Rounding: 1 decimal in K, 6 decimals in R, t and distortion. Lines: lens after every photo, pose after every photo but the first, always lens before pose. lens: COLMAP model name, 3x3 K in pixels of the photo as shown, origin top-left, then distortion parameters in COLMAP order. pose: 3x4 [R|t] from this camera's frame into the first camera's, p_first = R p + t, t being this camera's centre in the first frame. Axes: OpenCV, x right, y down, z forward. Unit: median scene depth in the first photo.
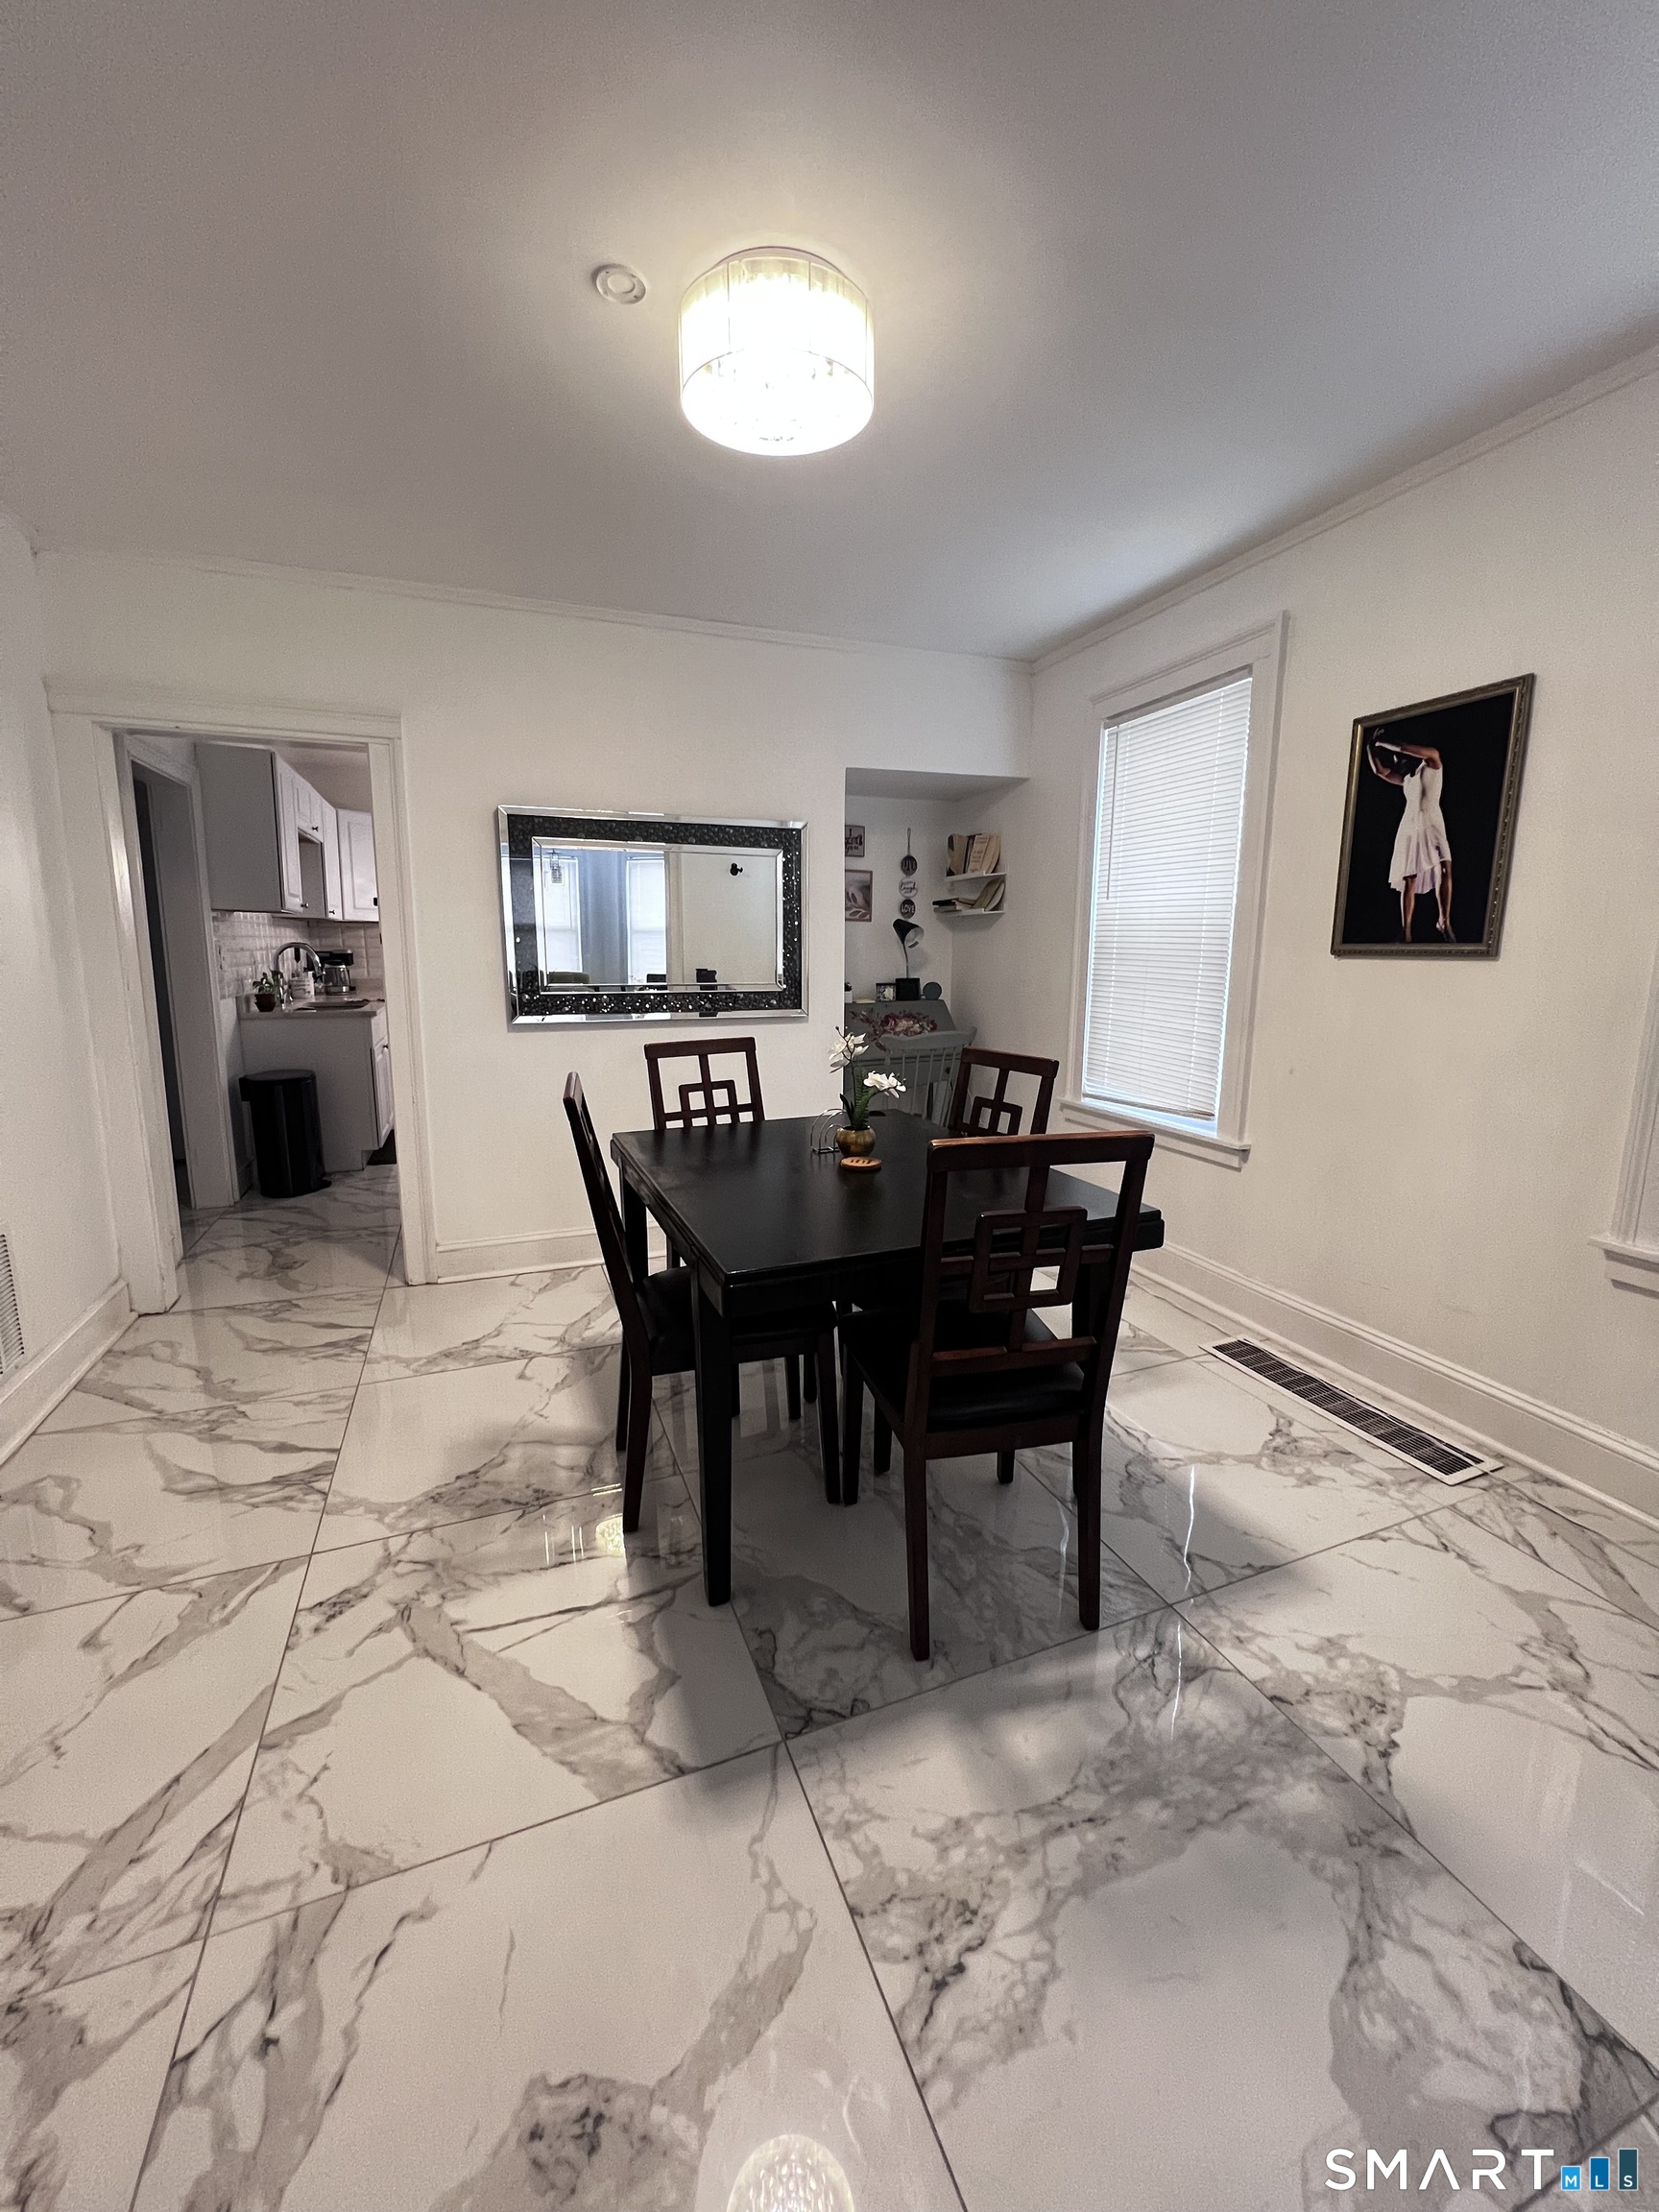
lens RADIAL K [[882.5, 0, 838.5], [0, 882.5, 1101.9], [0, 0, 1]] dist [-0.000889, 0.000782]
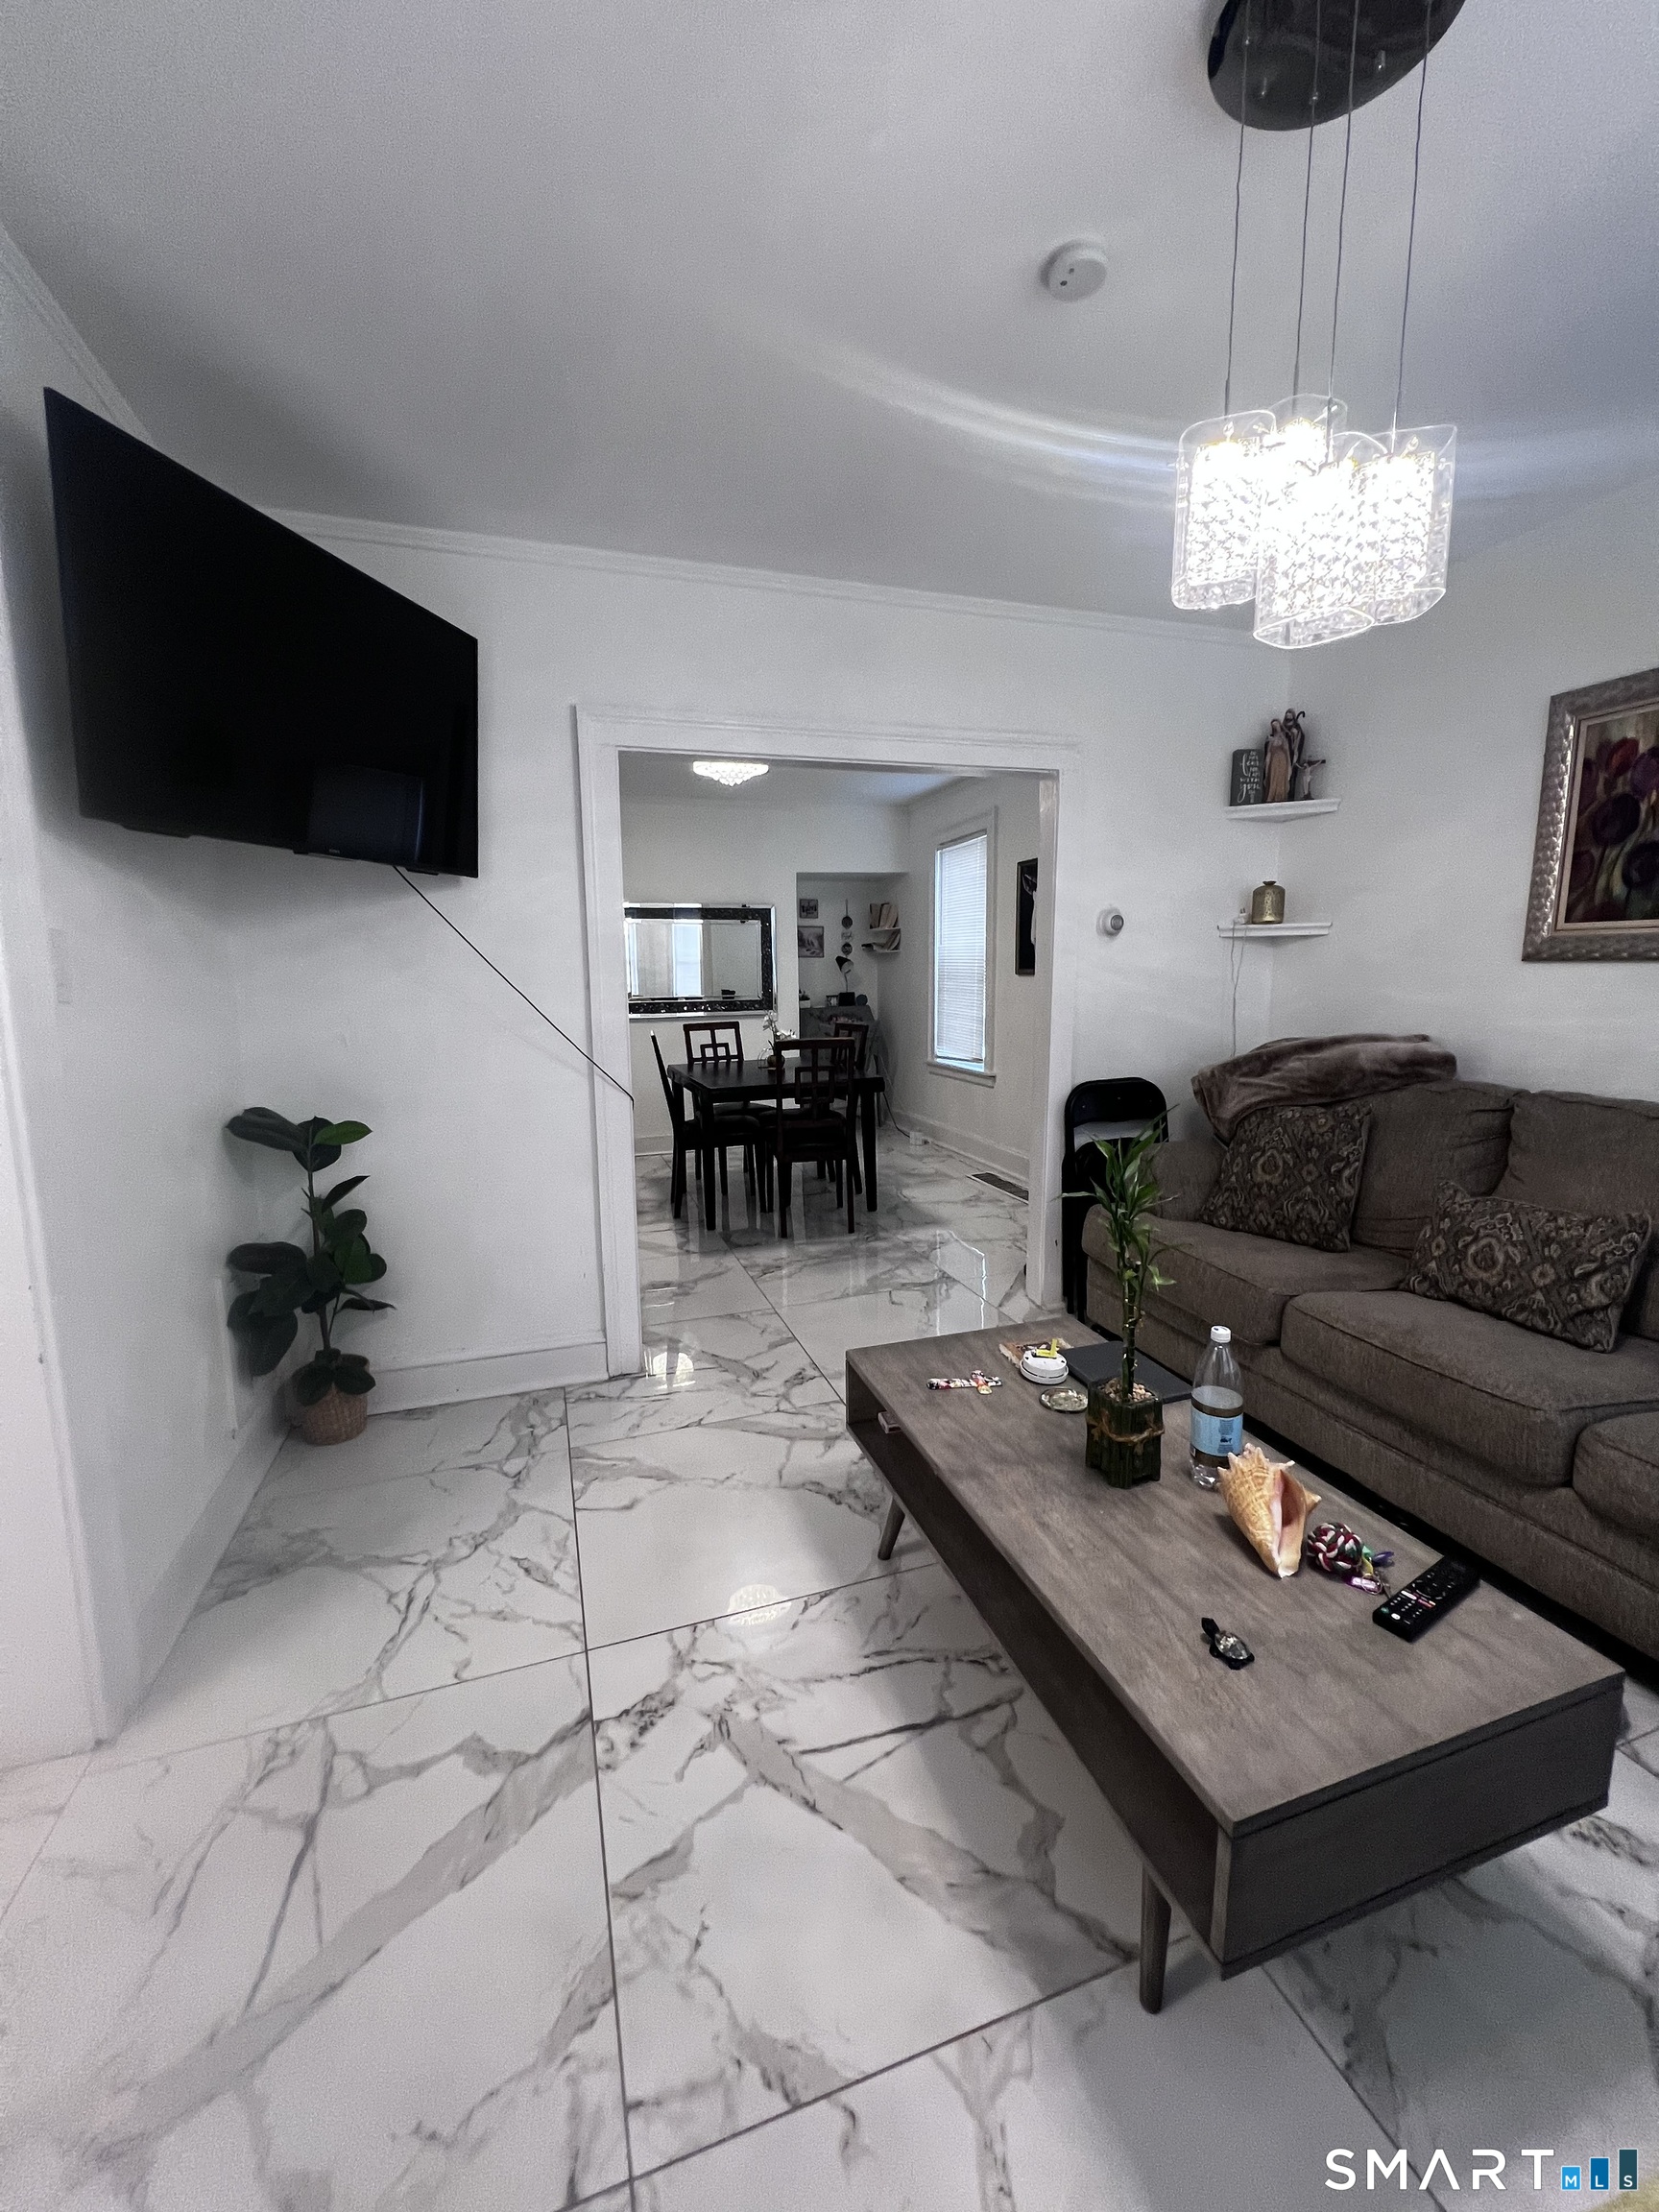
lens RADIAL K [[882.5, 0, 838.5], [0, 882.5, 1101.9], [0, 0, 1]] dist [-0.000889, 0.000782]
pose [[0.998737, -0.010130, -0.049217, 0.227437], [0.008819, 0.999603, -0.026773, 0.165501], [0.049468, 0.026305, 0.998429, -0.970736]]
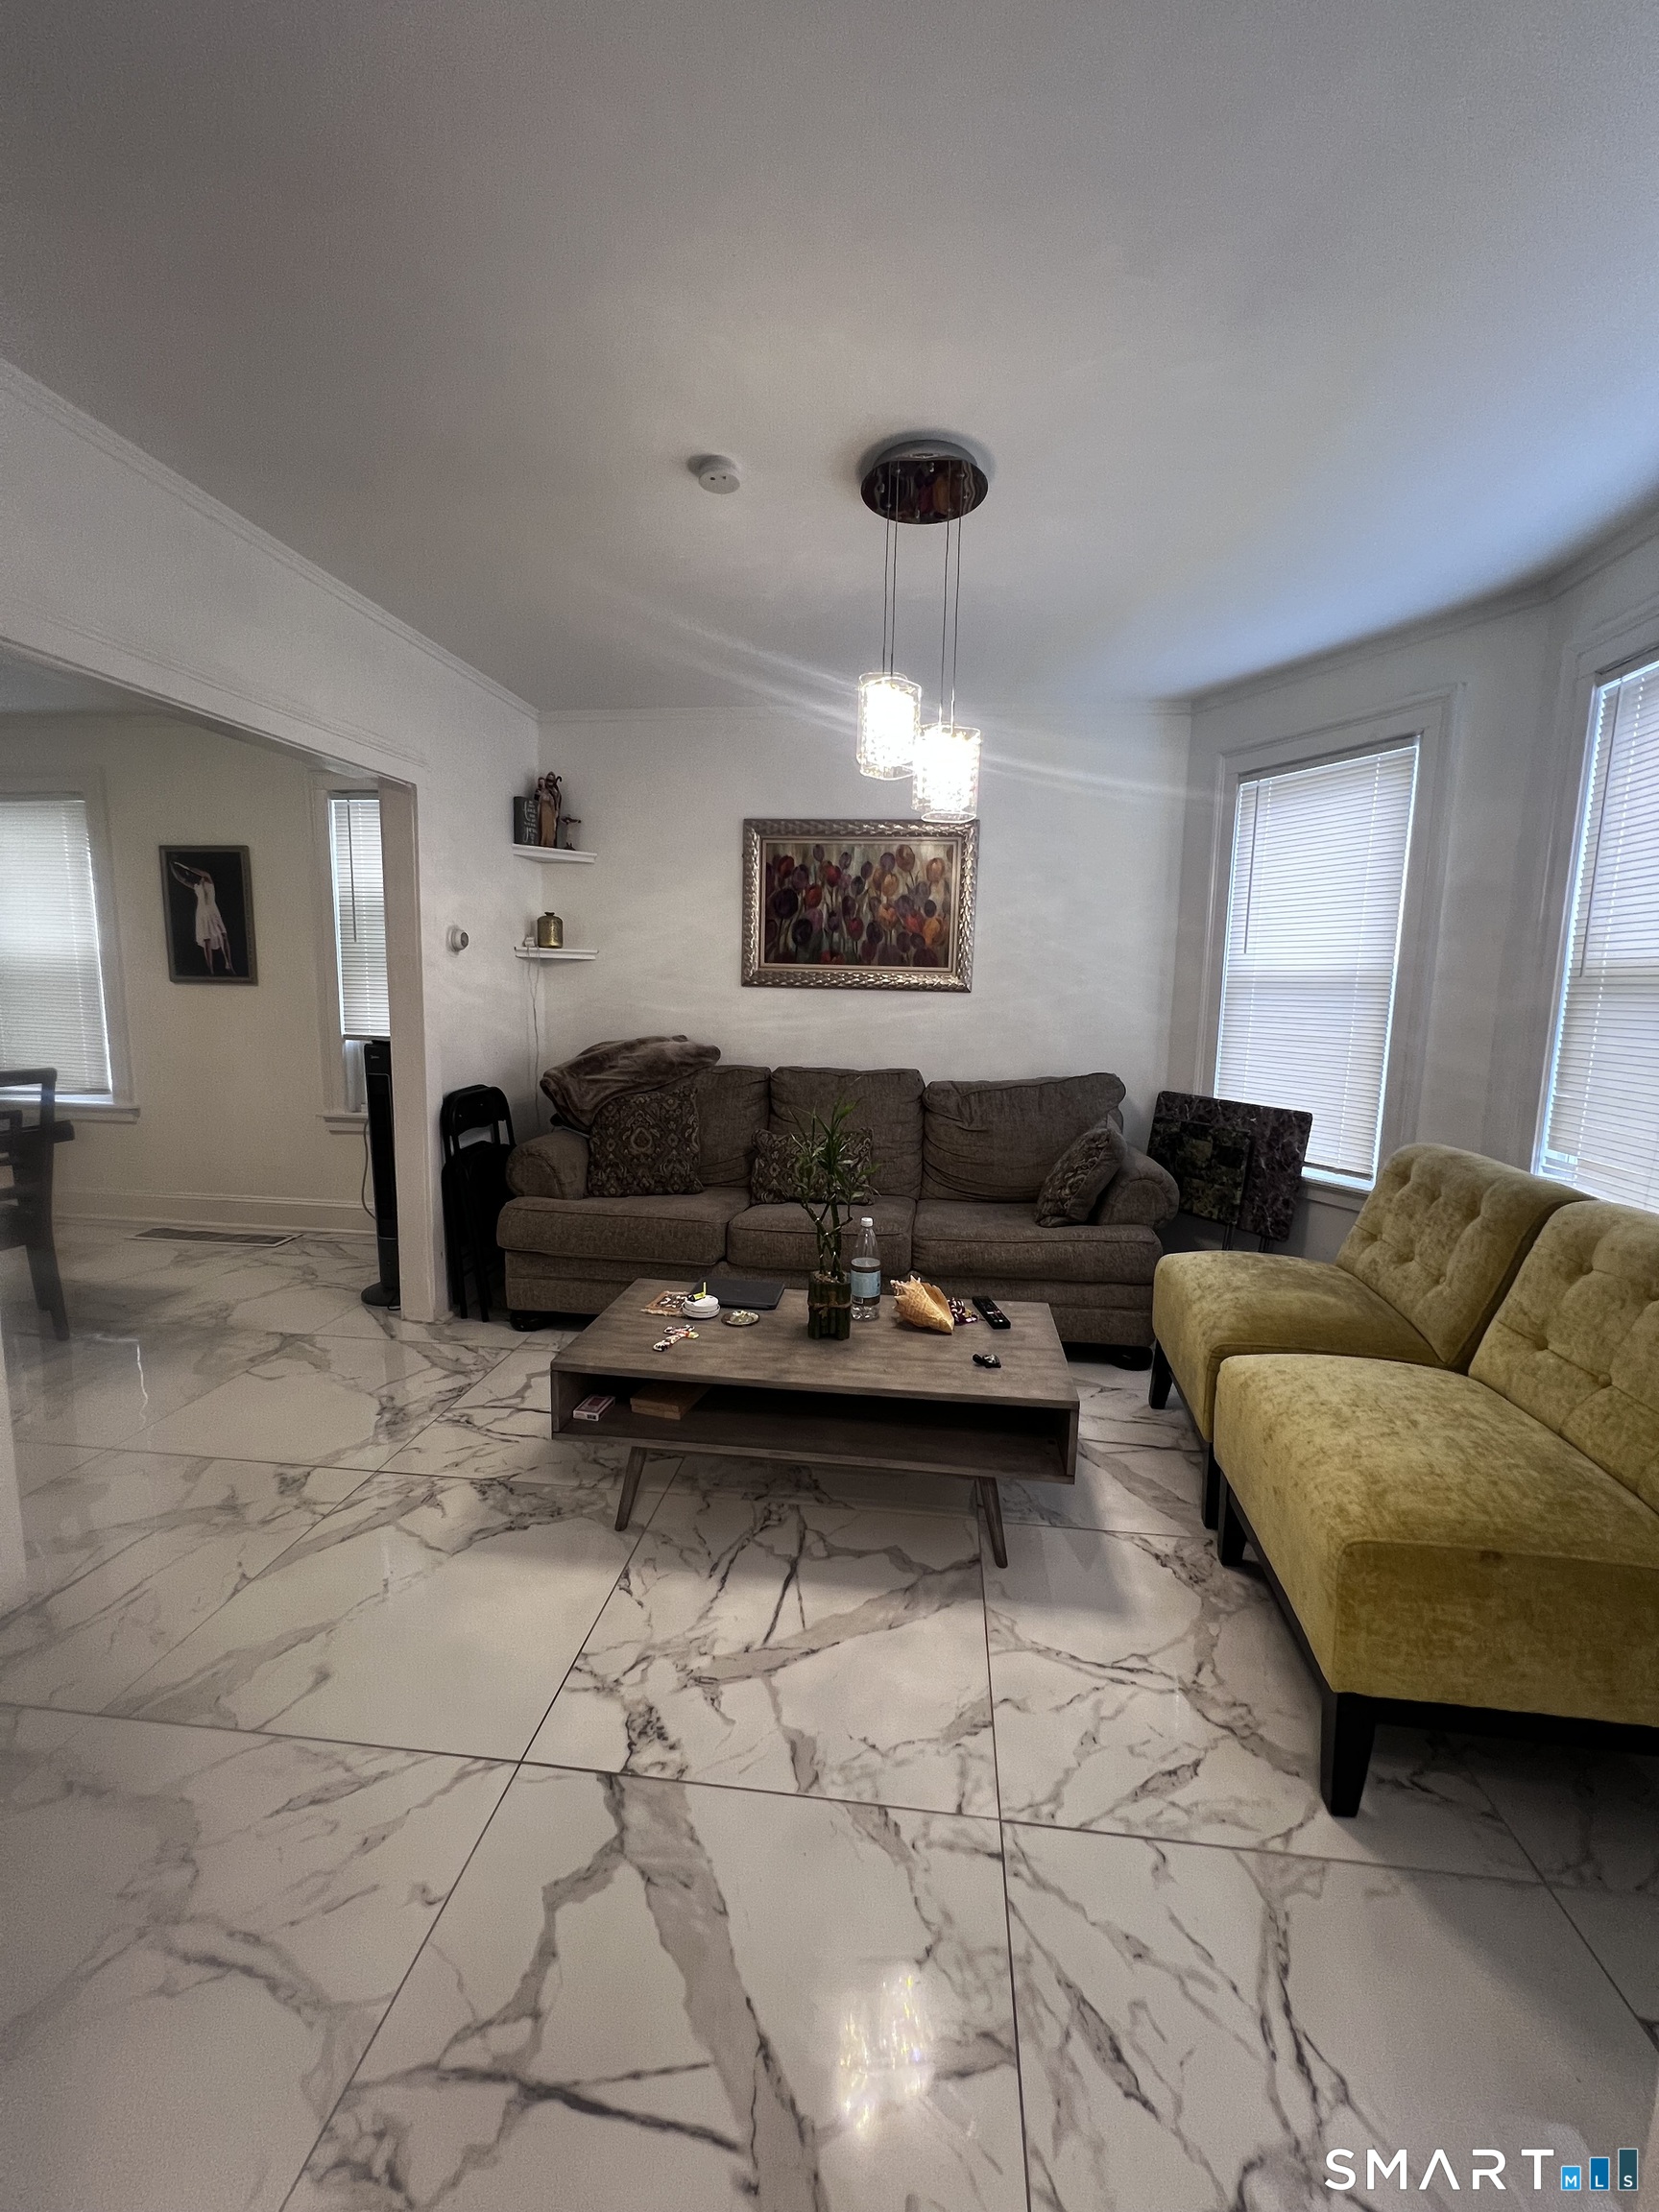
lens RADIAL K [[879.1, 0, 835.5], [0, 879.1, 1103.3], [0, 0, 1]] dist [-0.001240, 0.000008]
pose [[0.473583, -0.114616, 0.873259, -0.303612], [0.135522, 0.989171, 0.056333, 0.128533], [-0.870260, 0.091668, 0.483988, -0.821712]]
